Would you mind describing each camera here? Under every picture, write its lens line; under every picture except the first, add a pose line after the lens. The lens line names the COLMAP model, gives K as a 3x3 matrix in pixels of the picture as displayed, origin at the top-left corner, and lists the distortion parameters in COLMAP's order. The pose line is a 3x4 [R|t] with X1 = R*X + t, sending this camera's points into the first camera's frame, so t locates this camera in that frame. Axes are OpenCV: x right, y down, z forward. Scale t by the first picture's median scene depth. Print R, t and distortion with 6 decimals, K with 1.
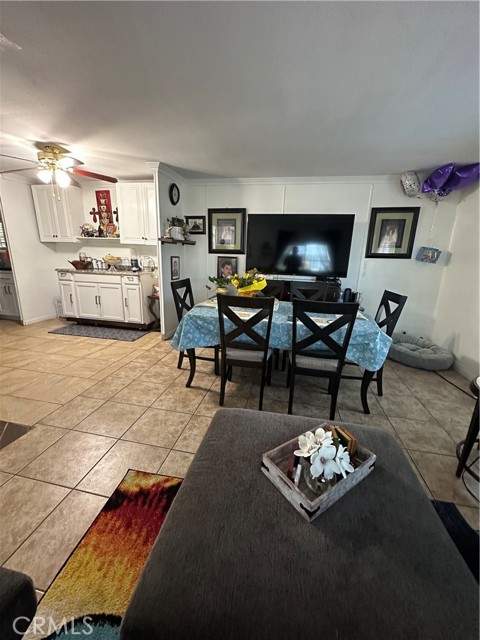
lens RADIAL K [[254.8, 0, 240.0], [0, 254.8, 320.0], [0, 0, 1]] dist [-0.004784, 0.000961]
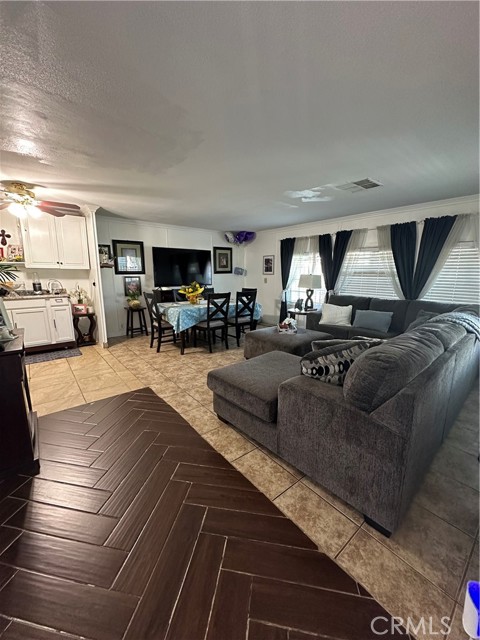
lens RADIAL K [[254.8, 0, 240.0], [0, 254.8, 320.0], [0, 0, 1]] dist [-0.004784, 0.000961]
pose [[0.631476, -0.170316, 0.756459, -0.865430], [0.216708, 0.975468, 0.038722, 0.045780], [-0.744497, 0.139478, 0.652894, -0.276617]]
